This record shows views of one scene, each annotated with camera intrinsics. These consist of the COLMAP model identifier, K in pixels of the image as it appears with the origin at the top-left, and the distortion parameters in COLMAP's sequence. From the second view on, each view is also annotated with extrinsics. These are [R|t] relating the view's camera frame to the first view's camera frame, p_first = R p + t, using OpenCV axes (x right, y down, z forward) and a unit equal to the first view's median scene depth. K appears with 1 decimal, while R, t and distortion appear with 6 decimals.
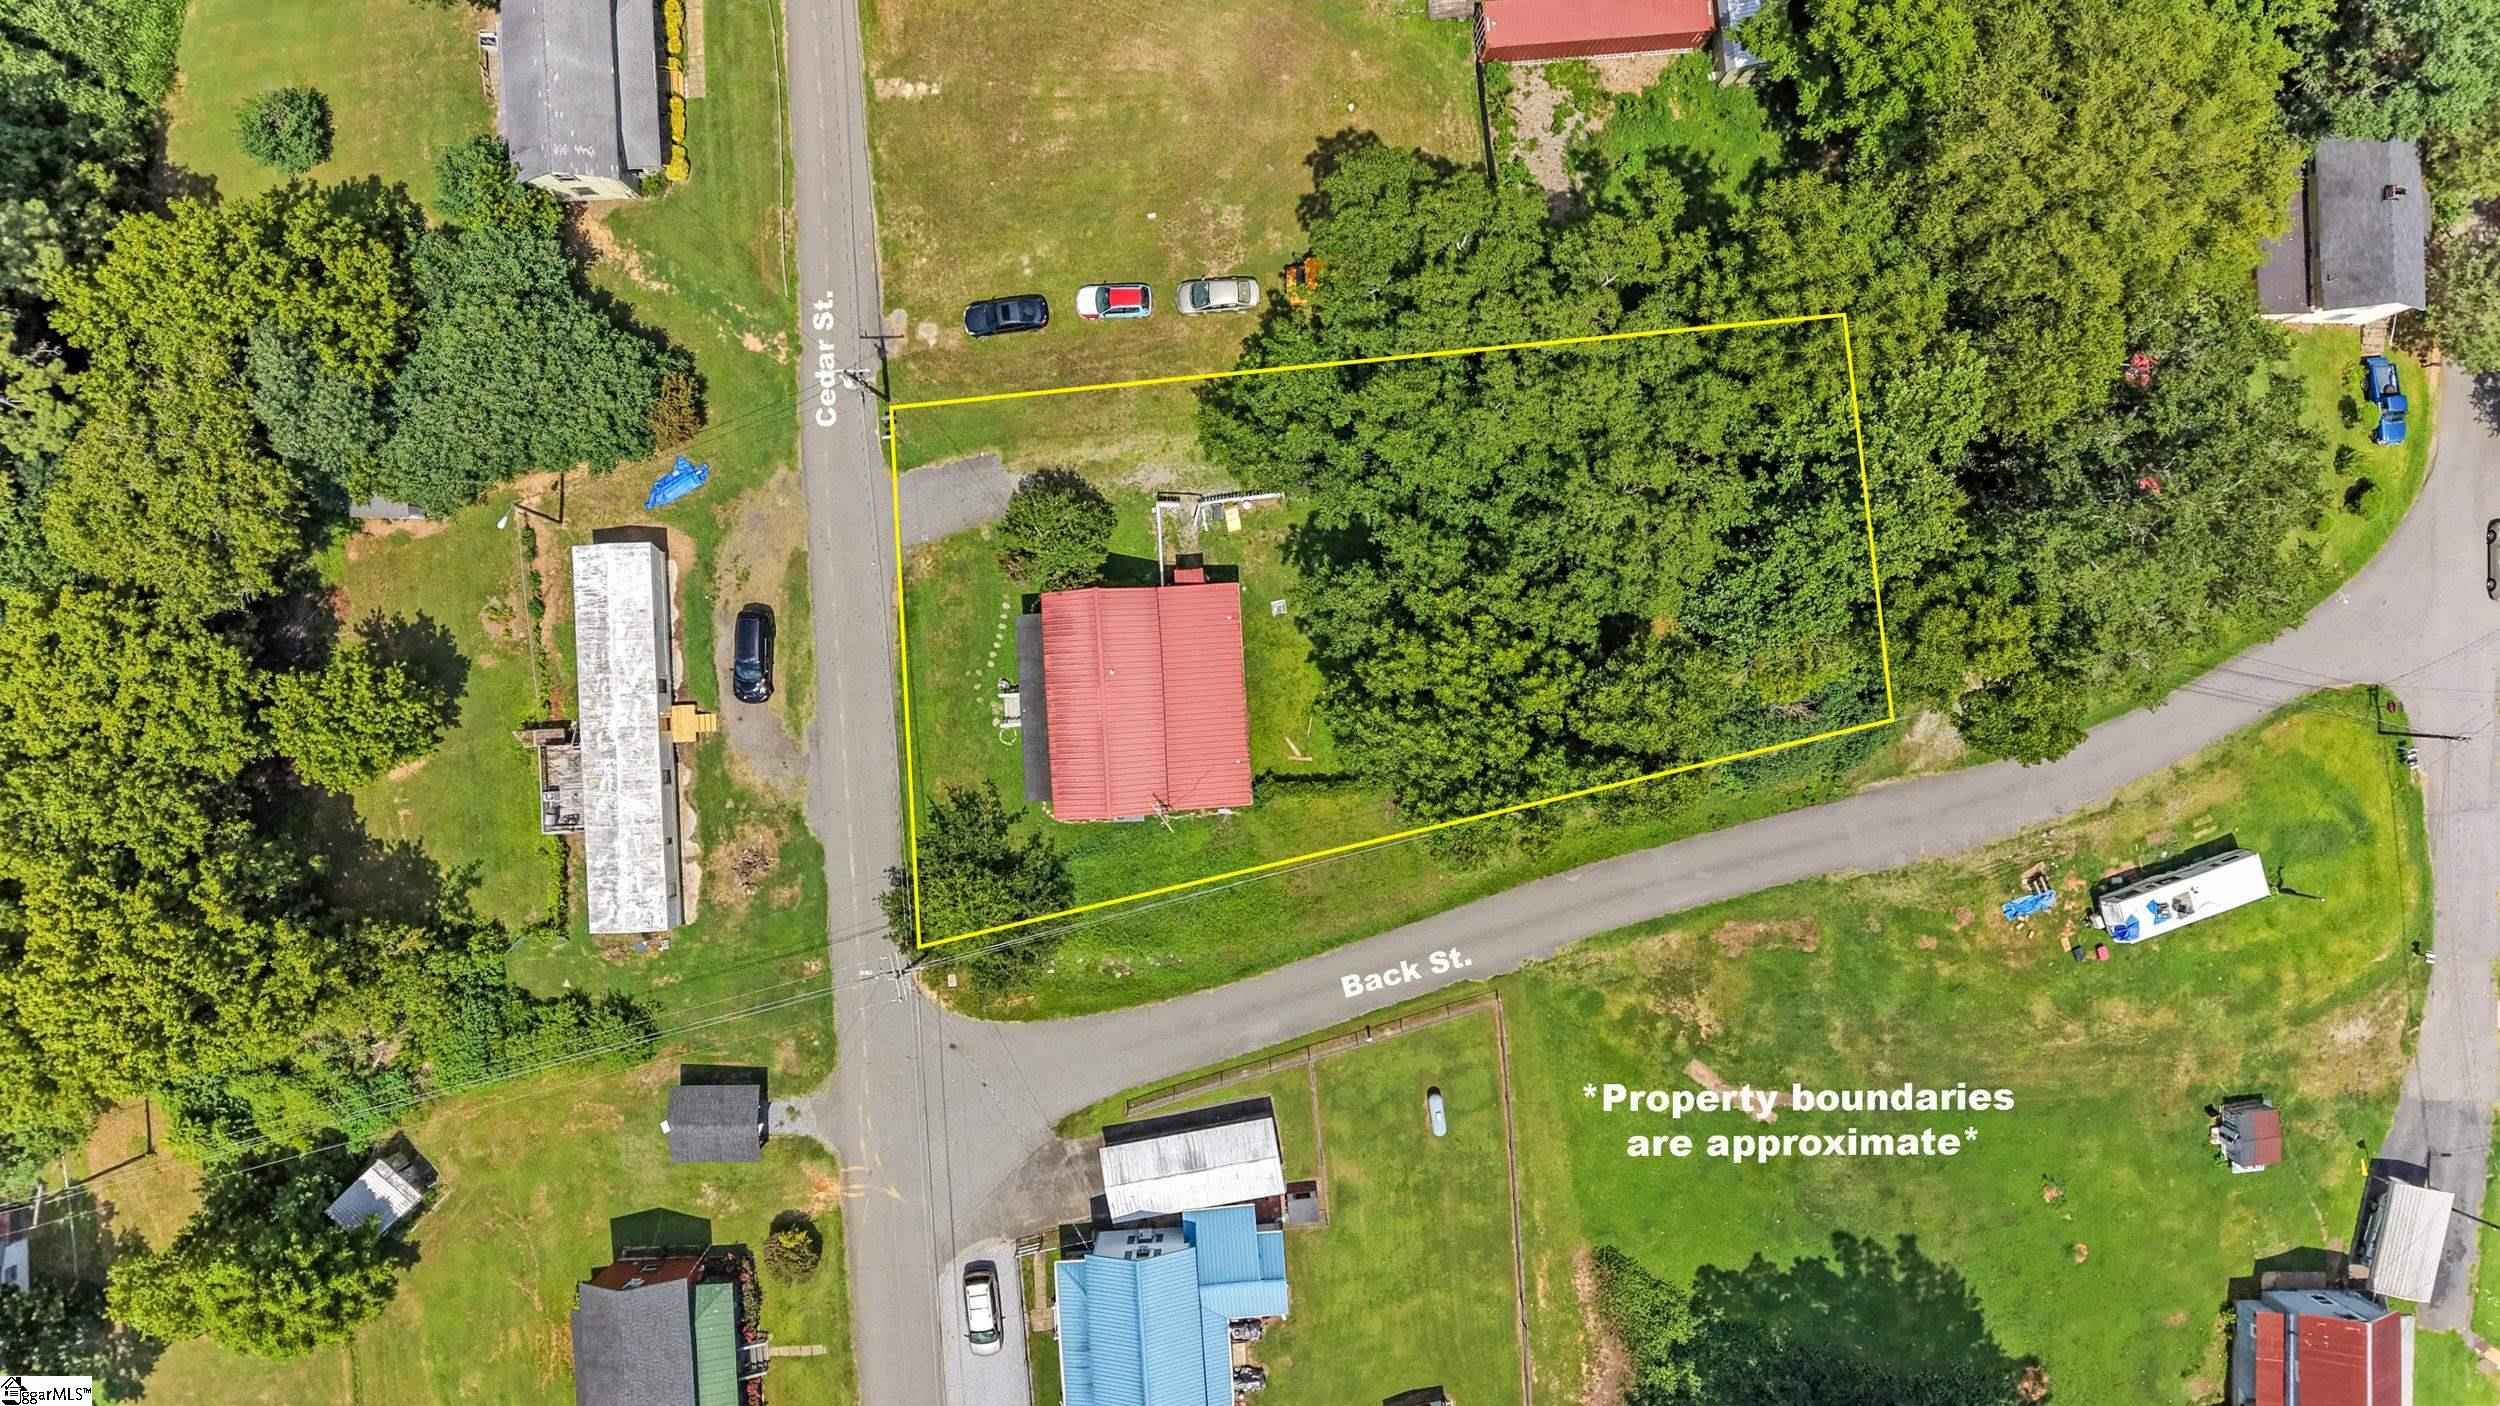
lens RADIAL K [[1775.8, 0, 1250.0], [0, 1775.8, 703.0], [0, 0, 1]] dist [-0.052710, 0.001357]
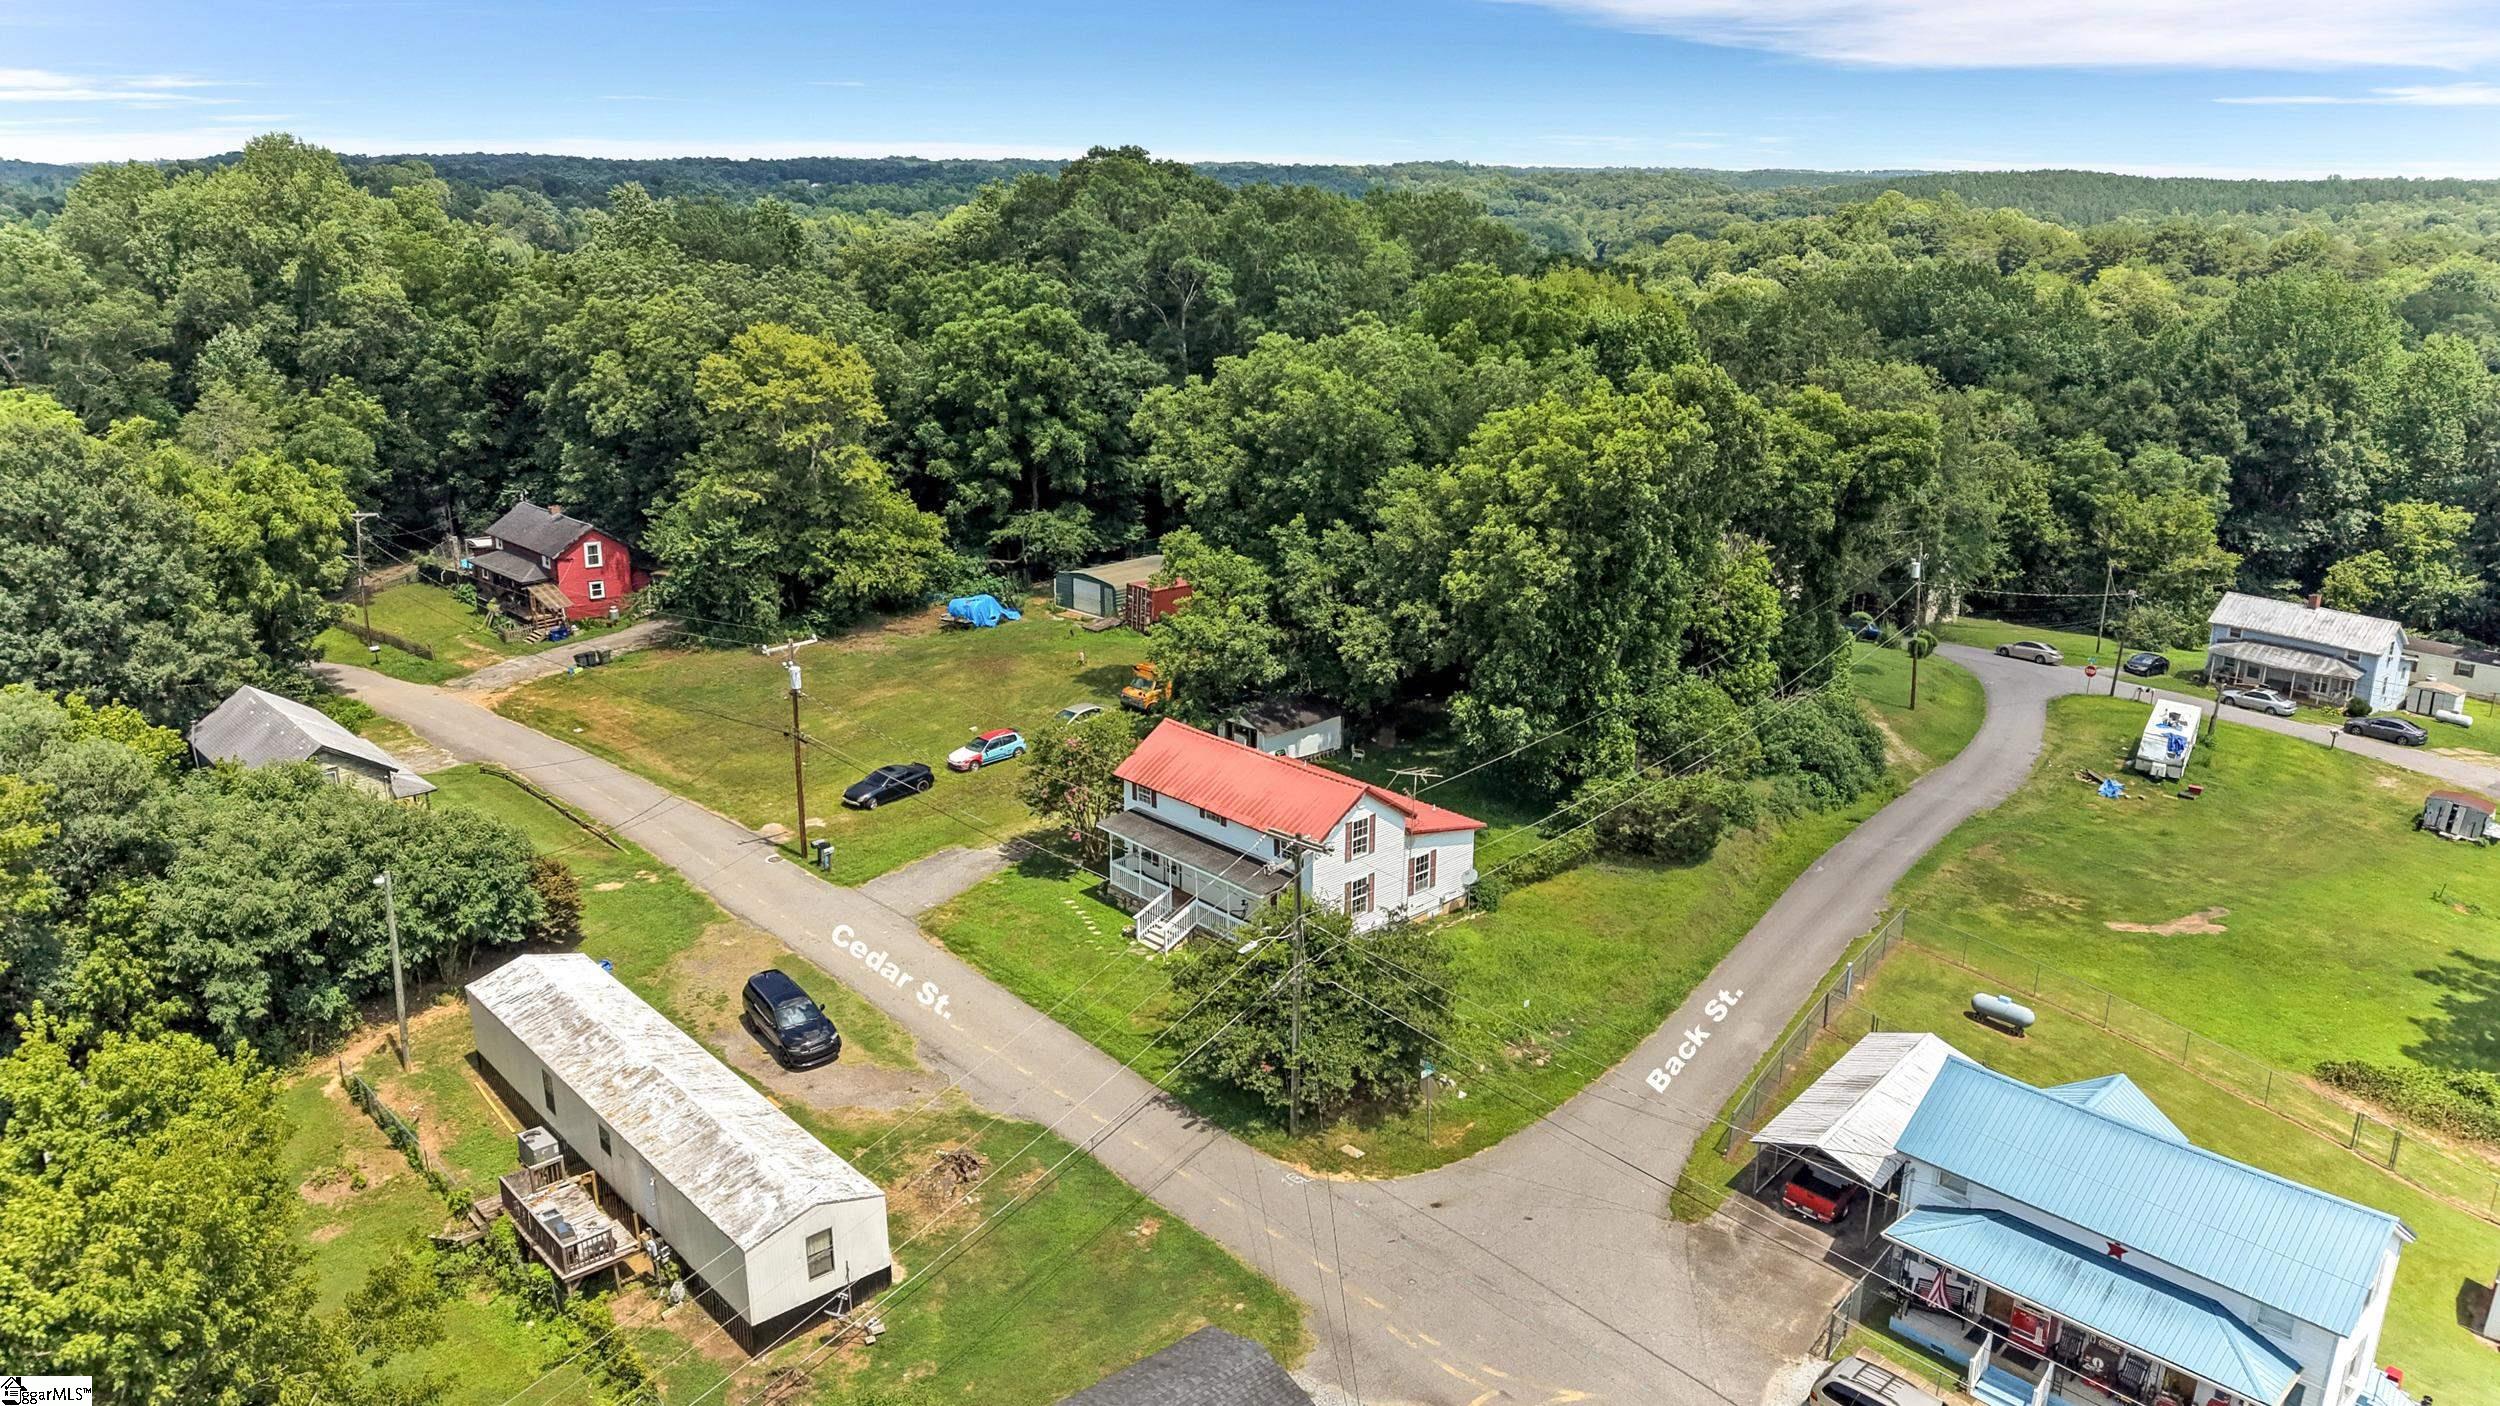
lens RADIAL K [[1775.8, 0, 1250.0], [0, 1775.8, 703.0], [0, 0, 1]] dist [-0.052710, 0.001357]
pose [[0.771536, -0.174390, 0.611818, -0.522439], [0.636184, 0.213723, -0.741345, 0.532439], [-0.001476, 0.961203, 0.275840, 0.701007]]
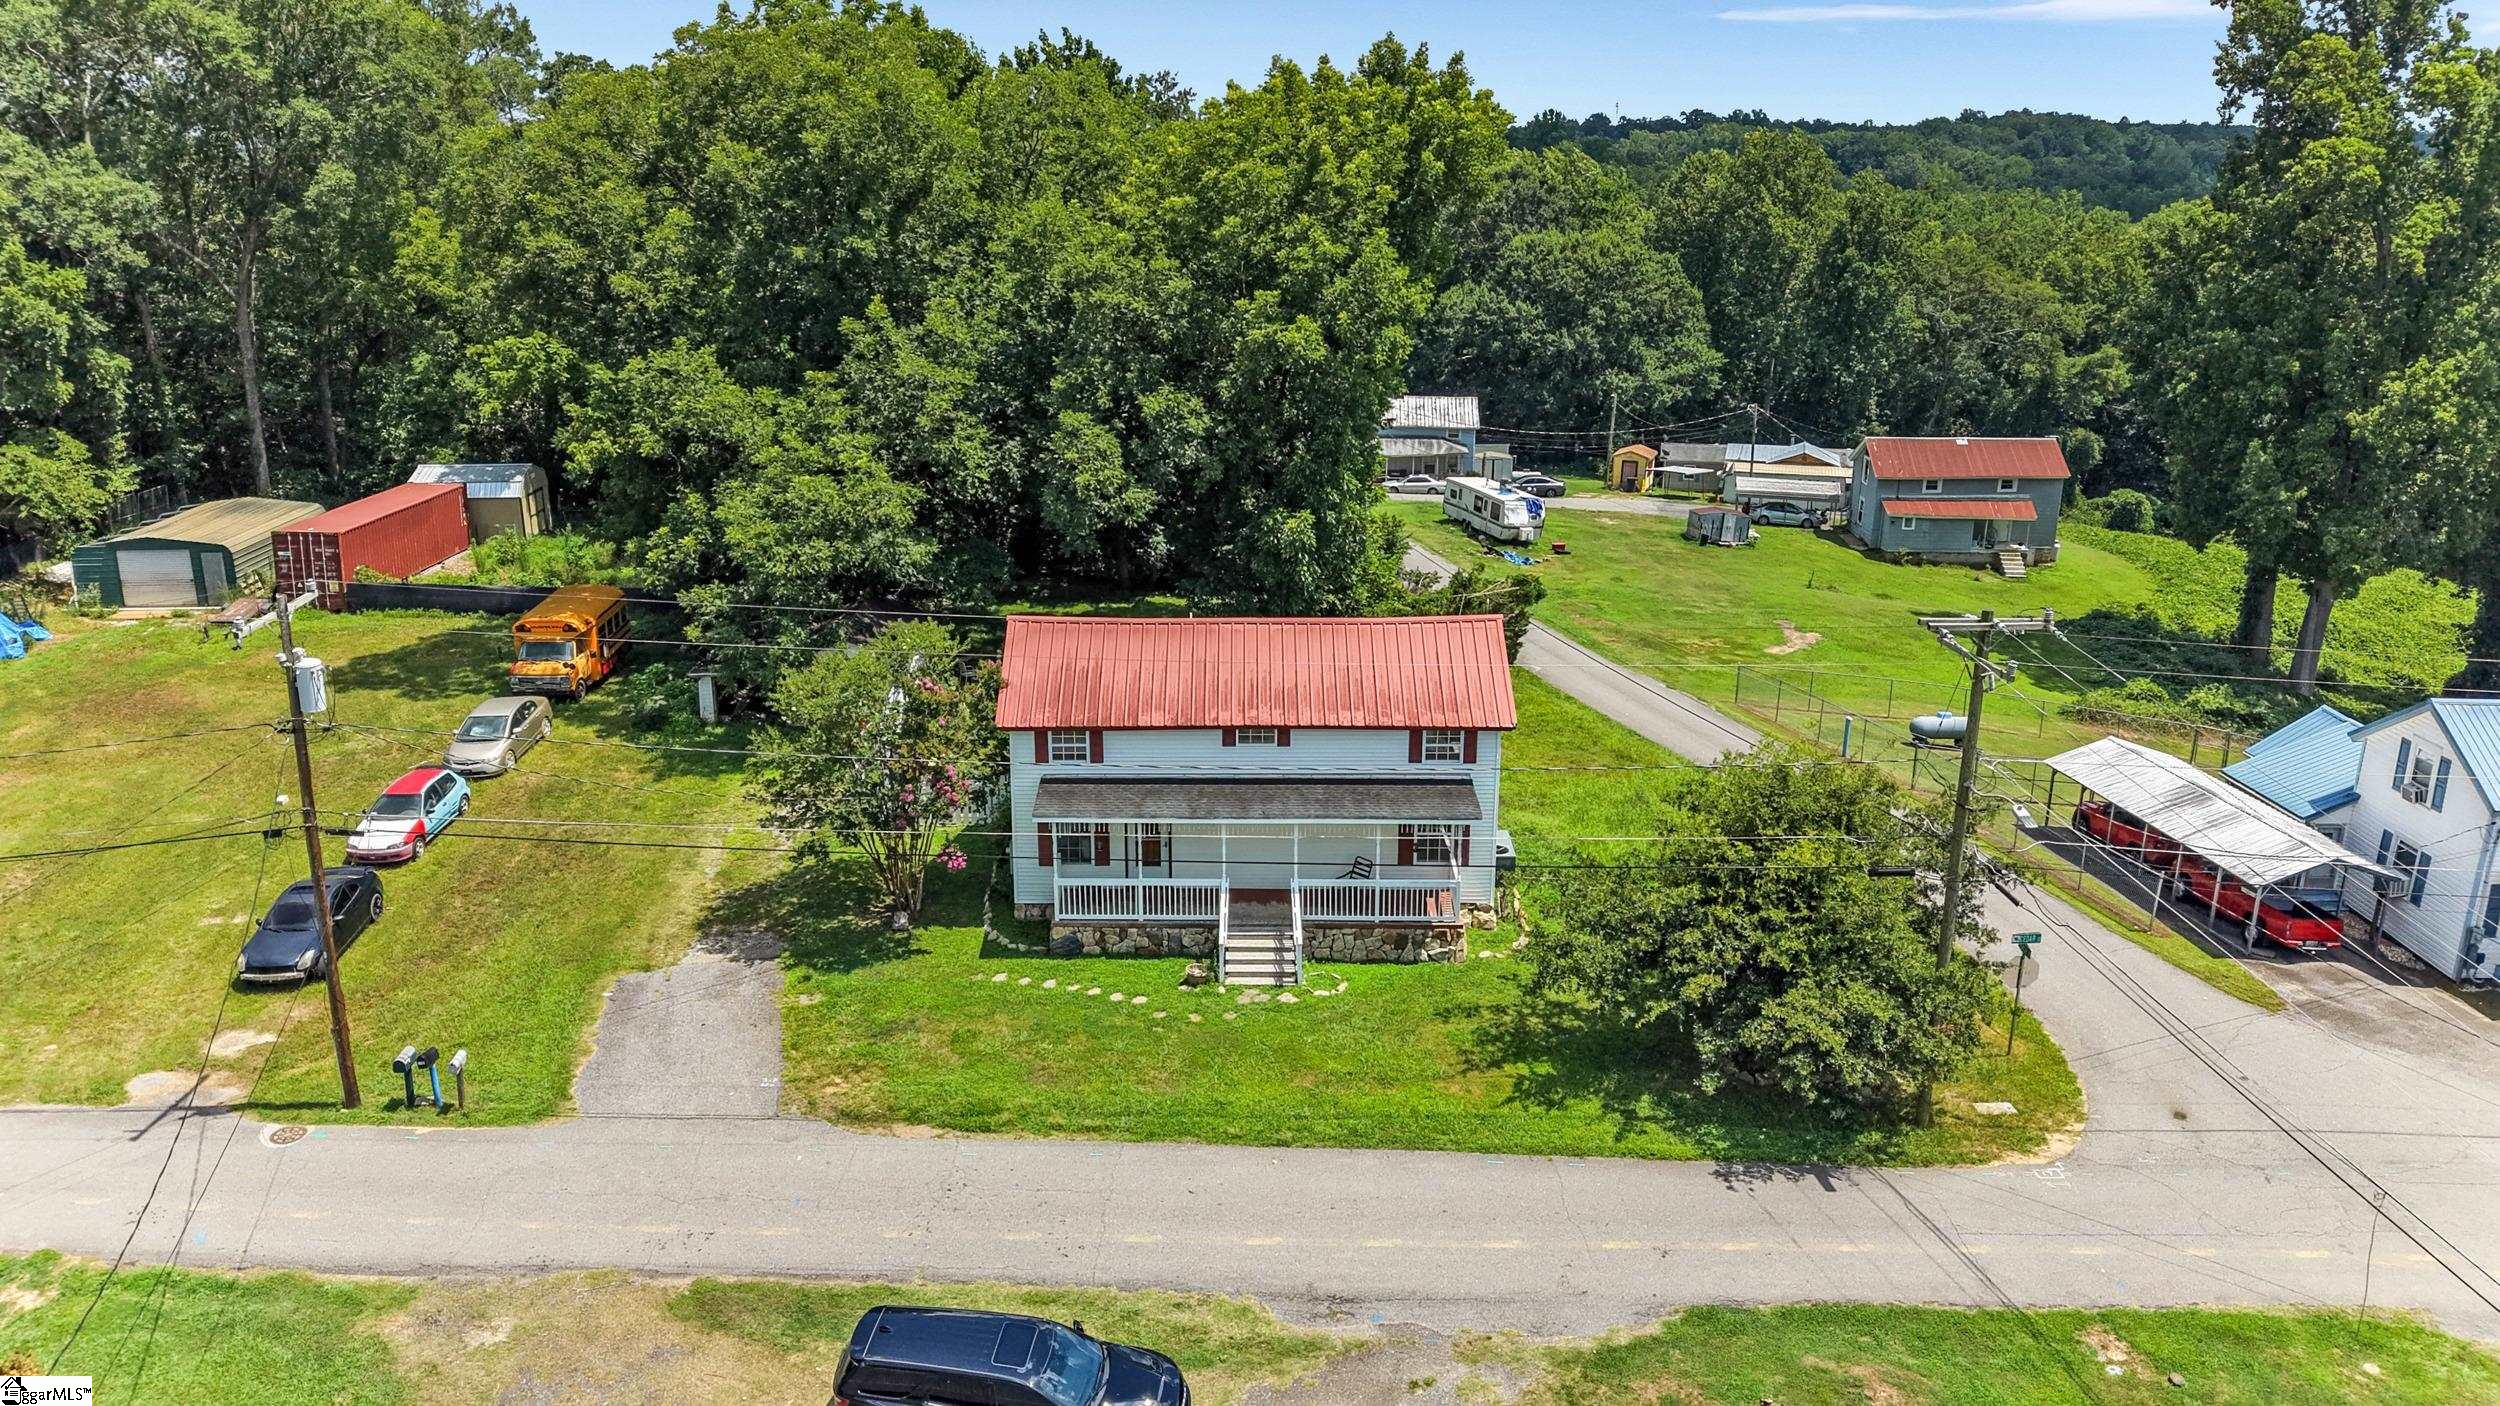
lens RADIAL K [[1775.8, 0, 1250.0], [0, 1775.8, 703.0], [0, 0, 1]] dist [-0.052710, 0.001357]
pose [[0.040195, -0.287004, 0.957086, -0.495113], [0.999161, 0.004048, -0.040748, 0.022393], [0.007821, 0.957921, 0.286926, 0.816446]]
